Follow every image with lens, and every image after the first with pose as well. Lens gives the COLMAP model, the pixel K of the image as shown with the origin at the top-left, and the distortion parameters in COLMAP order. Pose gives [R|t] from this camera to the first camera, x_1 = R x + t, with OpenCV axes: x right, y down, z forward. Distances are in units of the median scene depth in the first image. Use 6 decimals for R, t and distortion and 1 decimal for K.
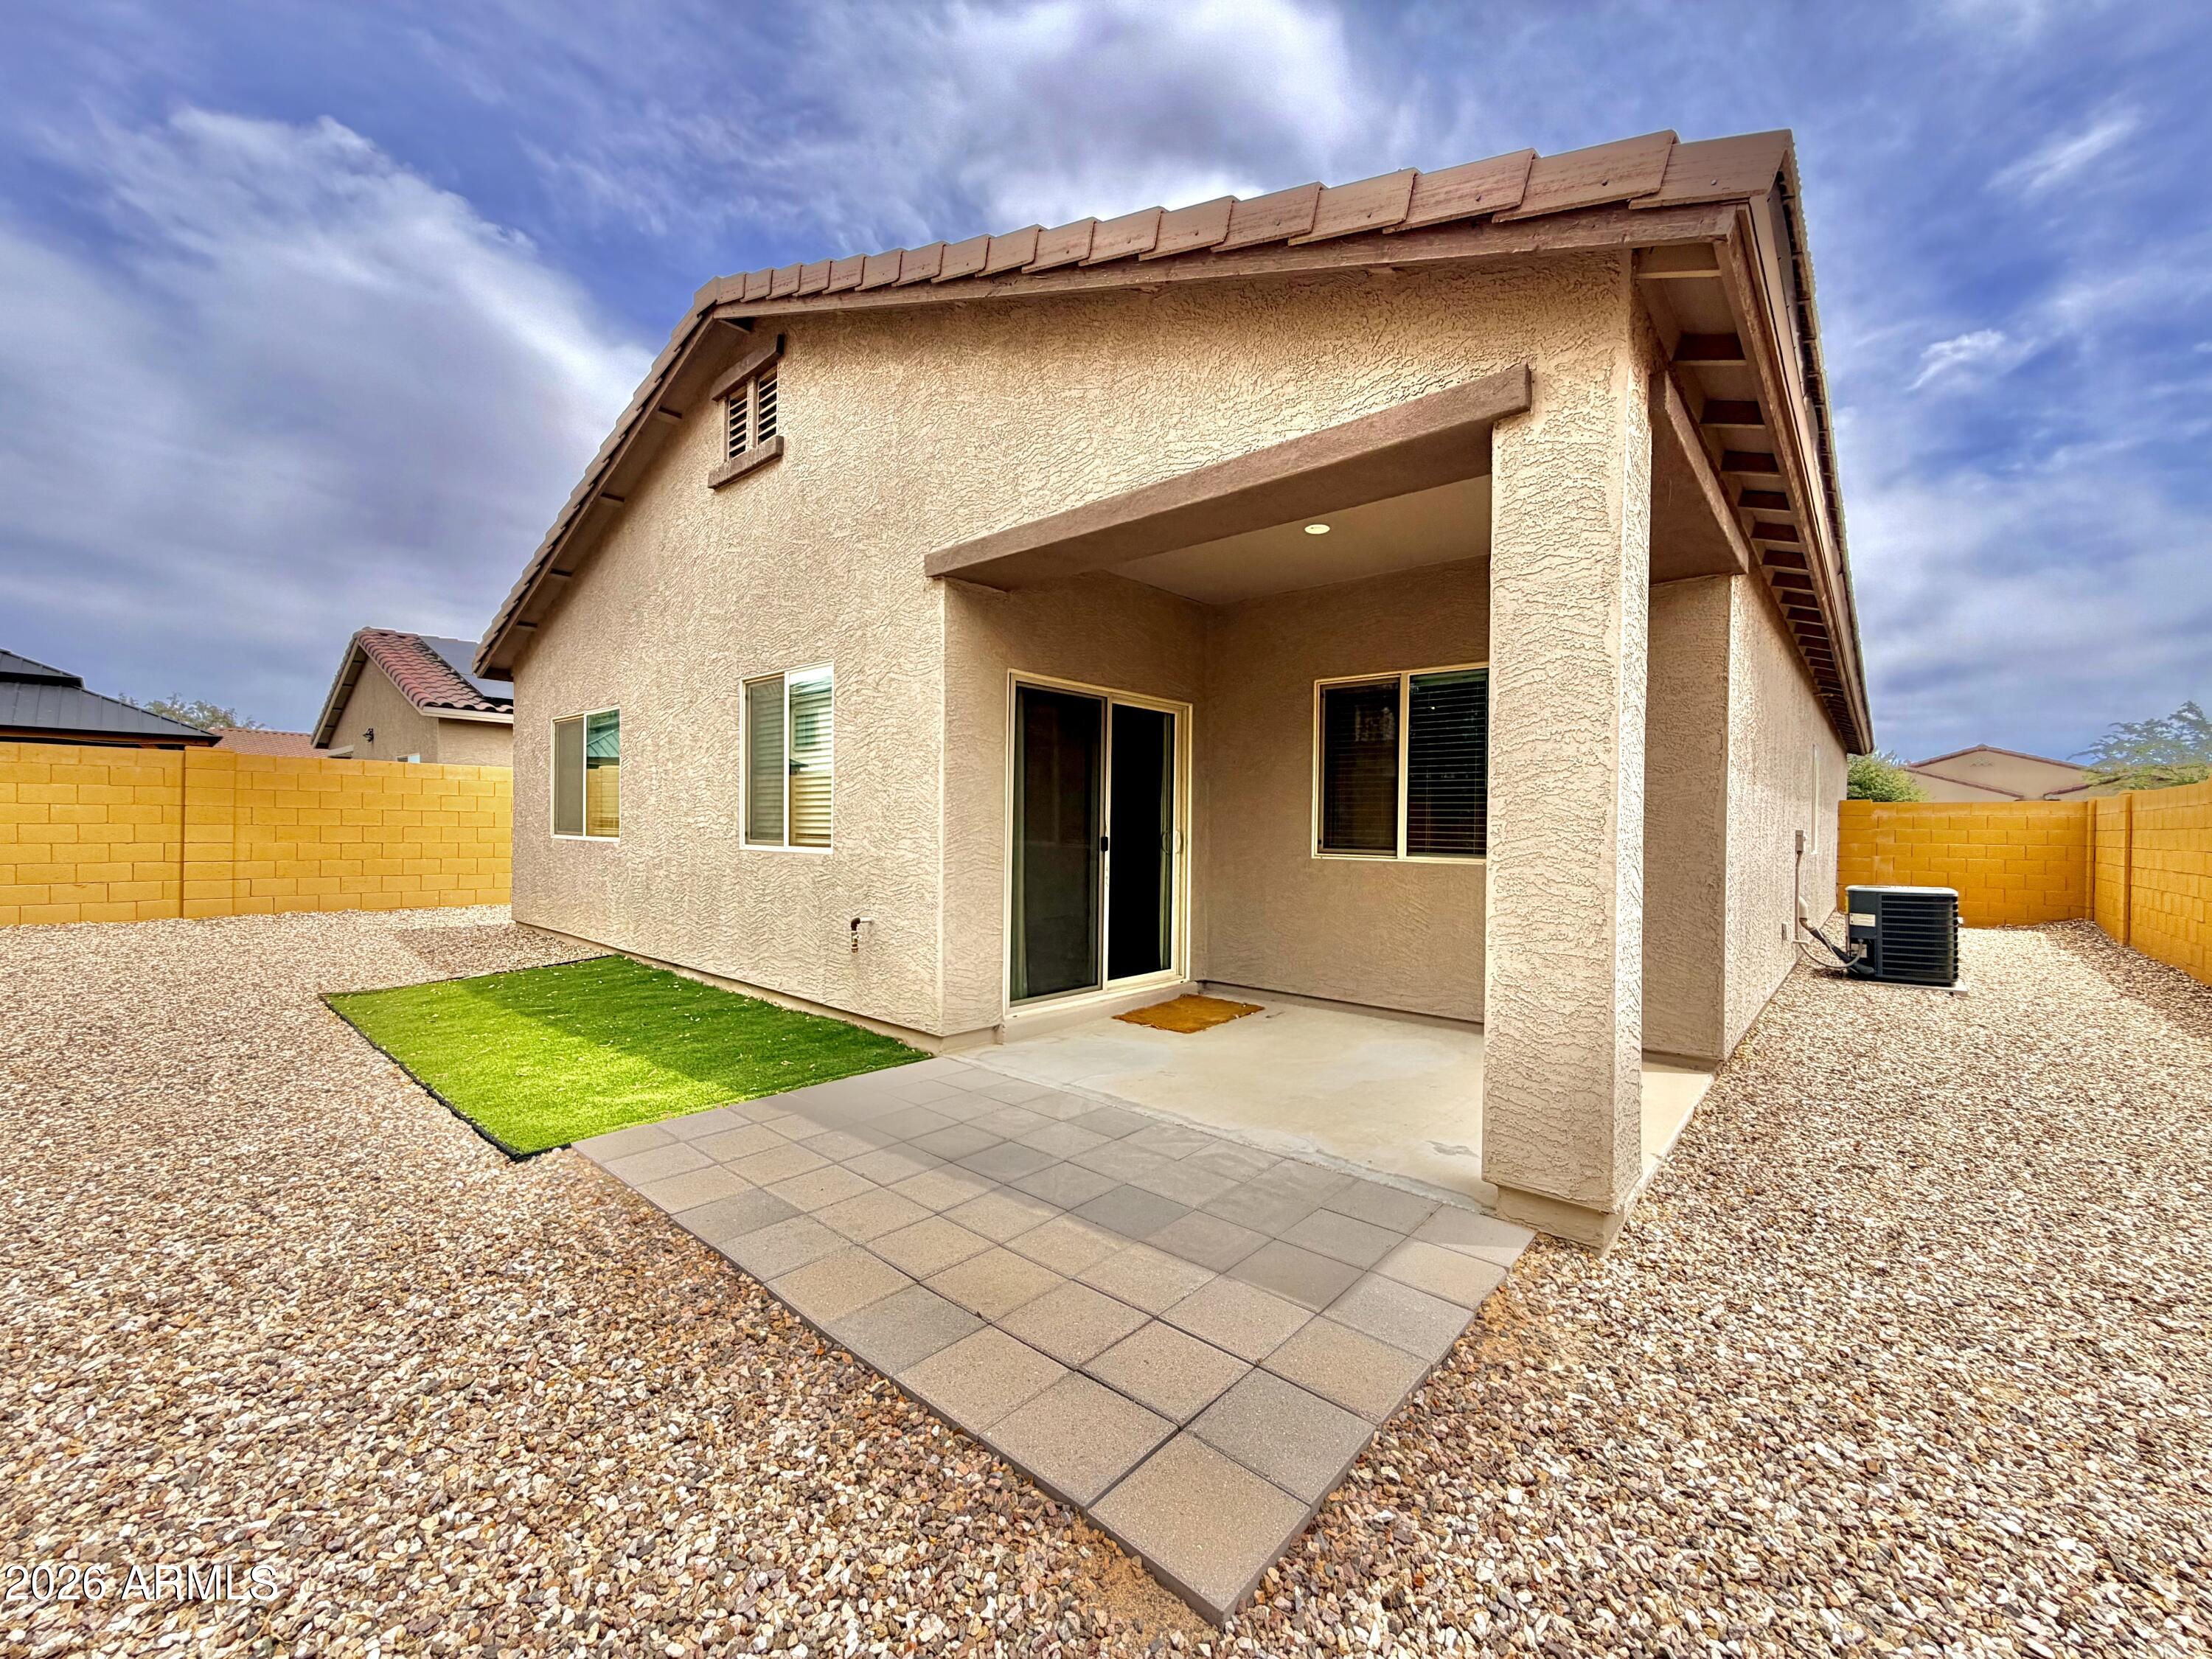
lens RADIAL K [[889.4, 0, 1120.4], [0, 889.4, 823.7], [0, 0, 1]] dist [0.000680, 0.000213]
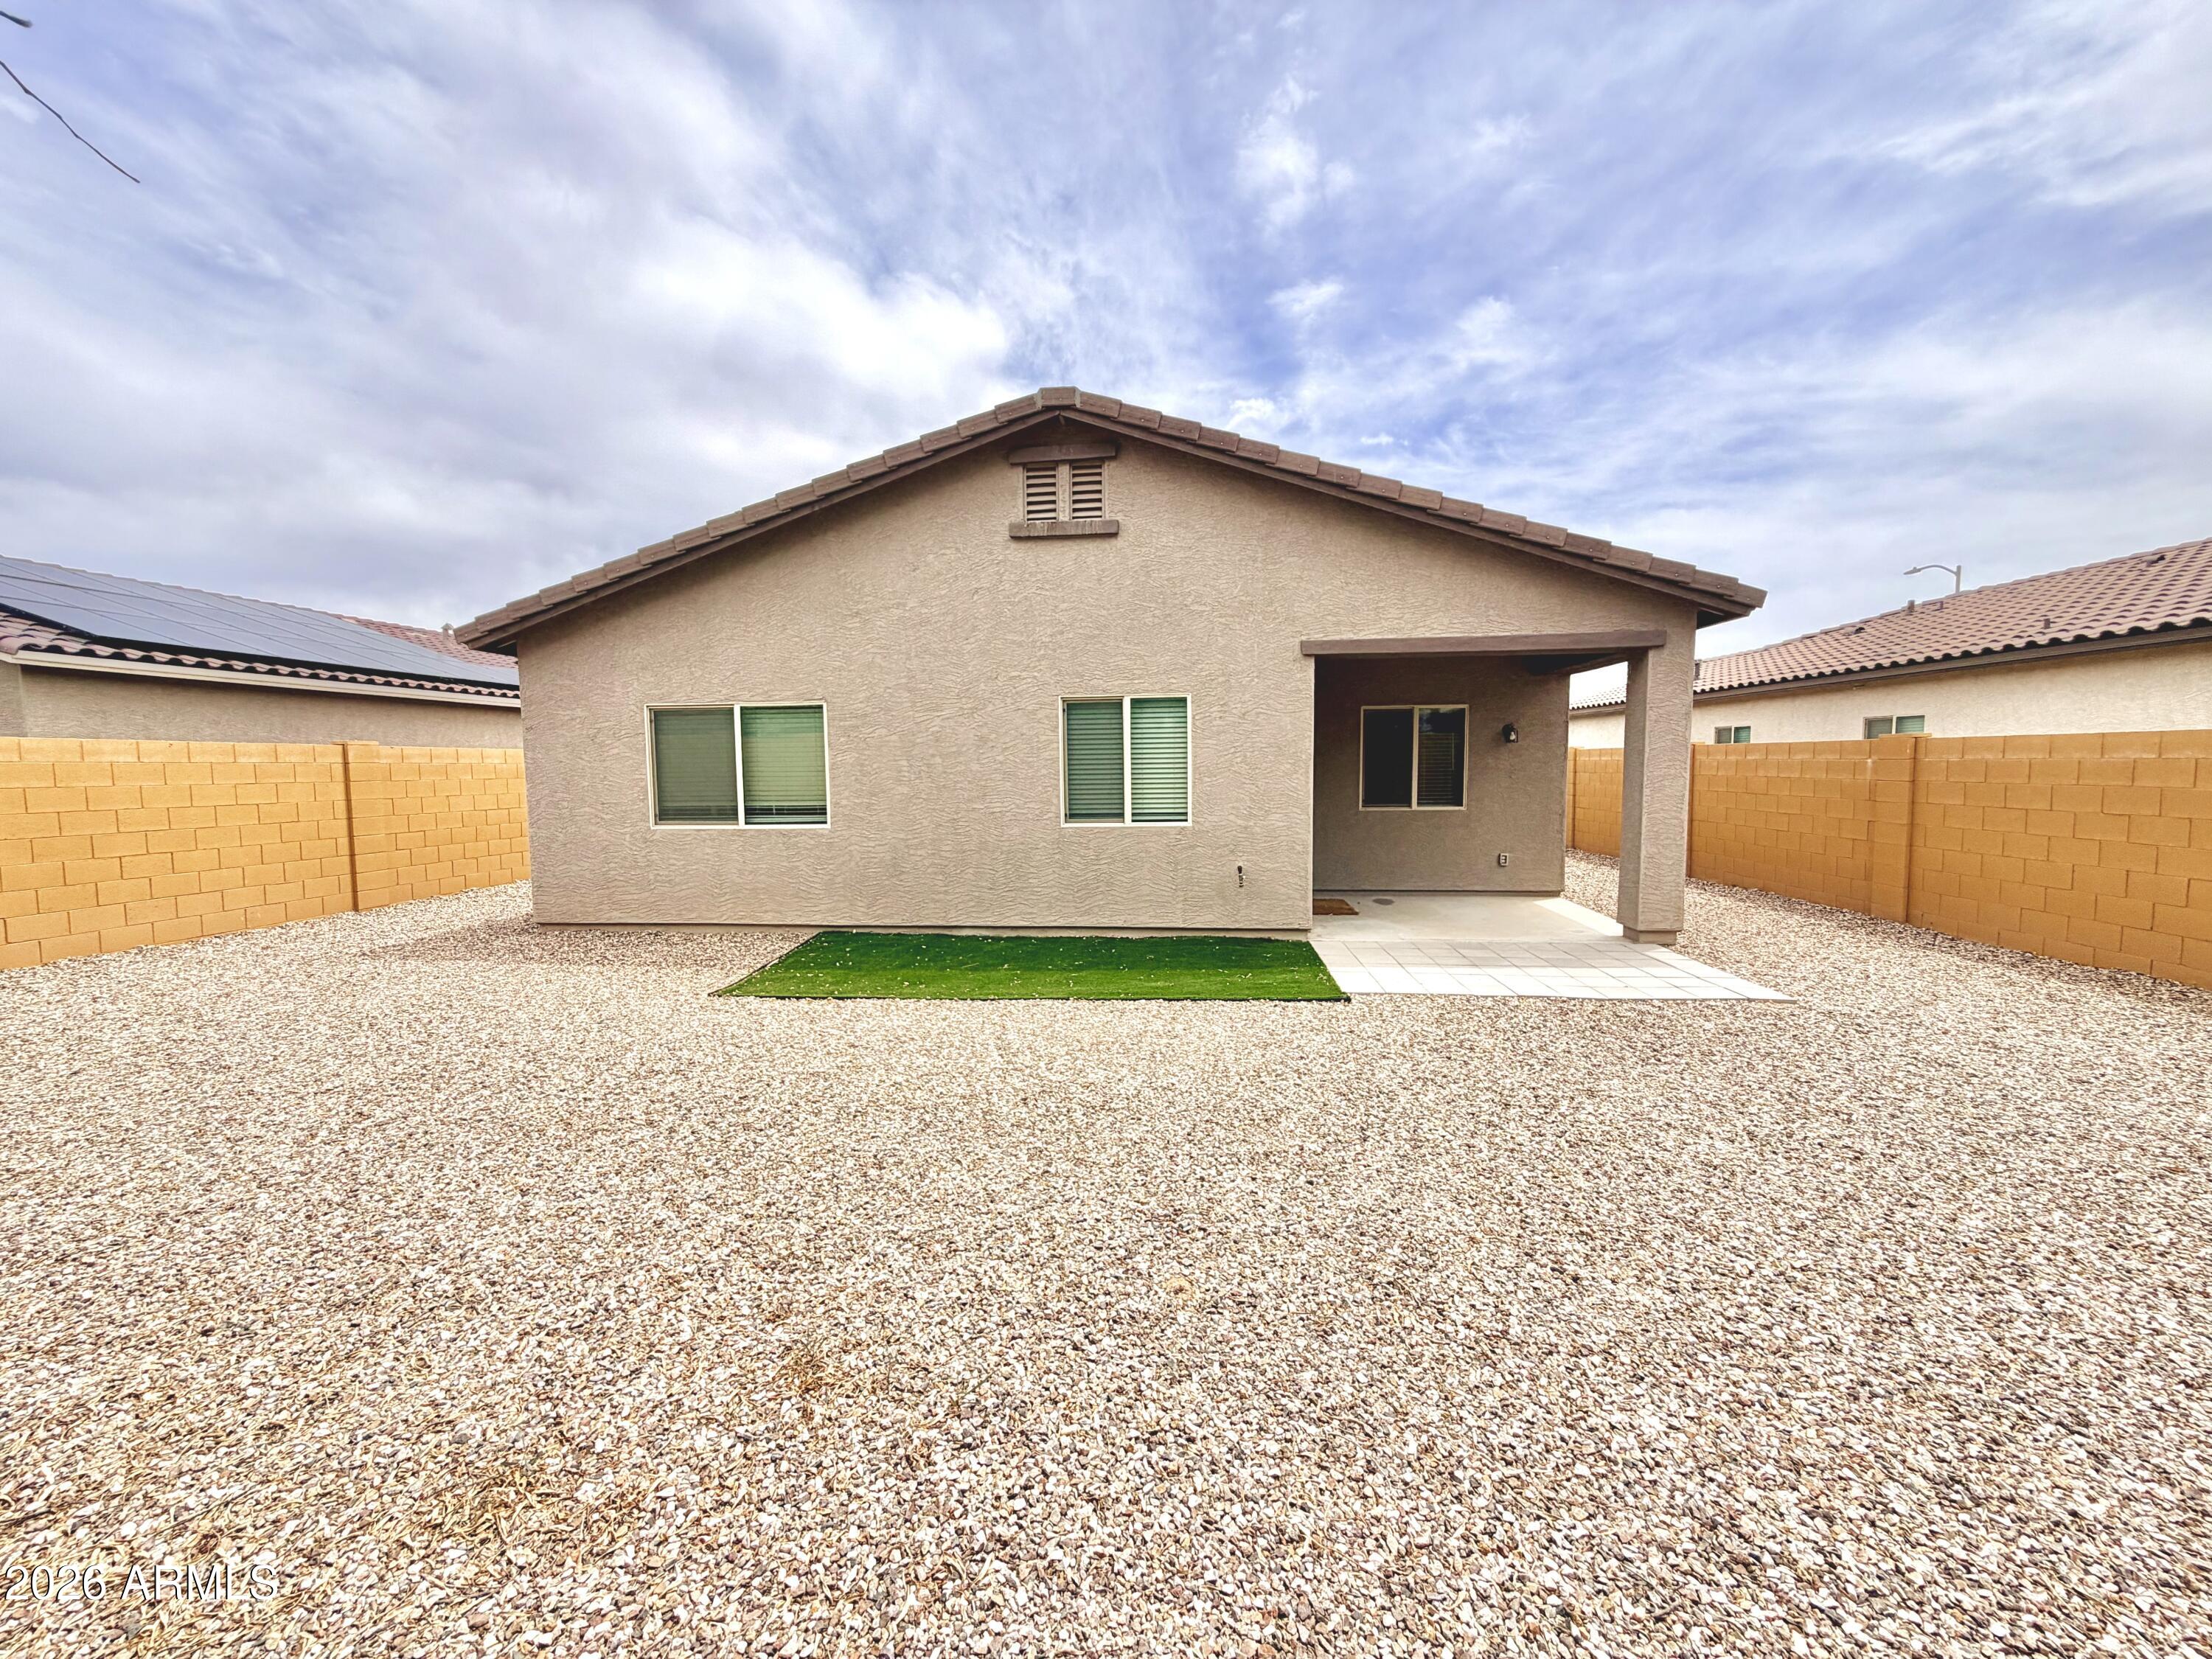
lens RADIAL K [[889.4, 0, 1120.4], [0, 889.4, 823.7], [0, 0, 1]] dist [0.000680, 0.000213]
pose [[0.801519, -0.058959, 0.595055, -1.187879], [0.020793, 0.997274, 0.070804, -0.070136], [-0.597607, -0.044377, 0.800560, -0.100570]]
